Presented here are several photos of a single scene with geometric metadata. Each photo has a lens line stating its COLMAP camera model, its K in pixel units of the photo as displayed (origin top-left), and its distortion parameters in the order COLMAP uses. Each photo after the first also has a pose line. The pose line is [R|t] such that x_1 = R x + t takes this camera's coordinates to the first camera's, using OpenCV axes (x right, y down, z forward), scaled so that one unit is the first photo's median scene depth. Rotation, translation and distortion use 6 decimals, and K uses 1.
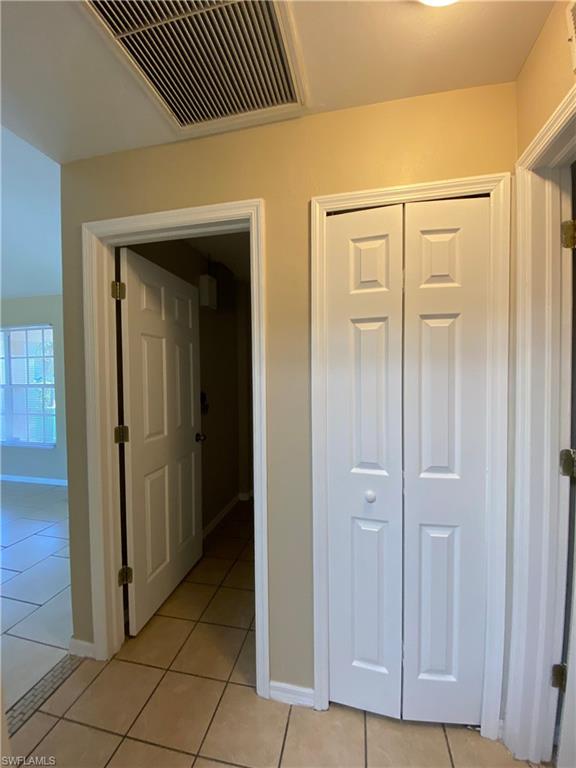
lens RADIAL K [[314.5, 0, 288.2], [0, 314.5, 380.6], [0, 0, 1]] dist [-0.005475, -0.005123]
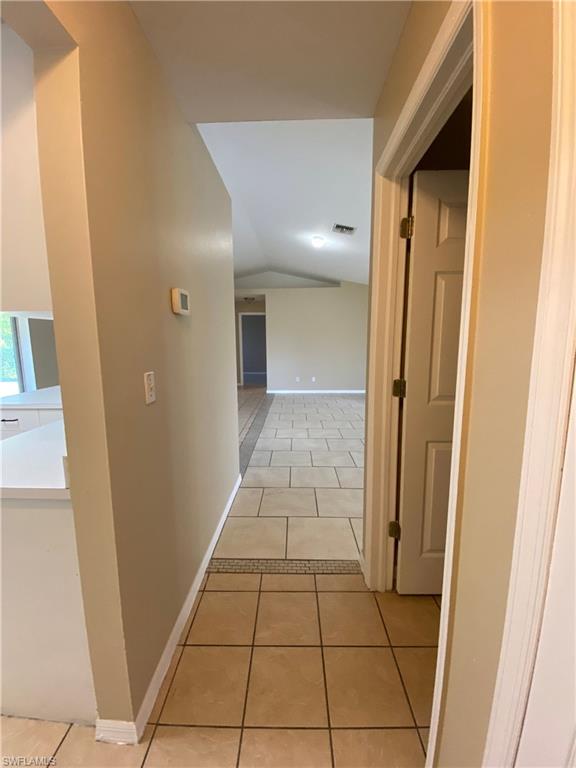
lens RADIAL K [[314.5, 0, 286.0], [0, 314.5, 381.0], [0, 0, 1]] dist [-0.005475, -0.005123]
pose [[0.189447, 0.137759, -0.972179, 0.523914], [-0.001699, 0.990154, 0.139975, 0.031116], [0.981889, -0.024866, 0.187816, 0.820038]]
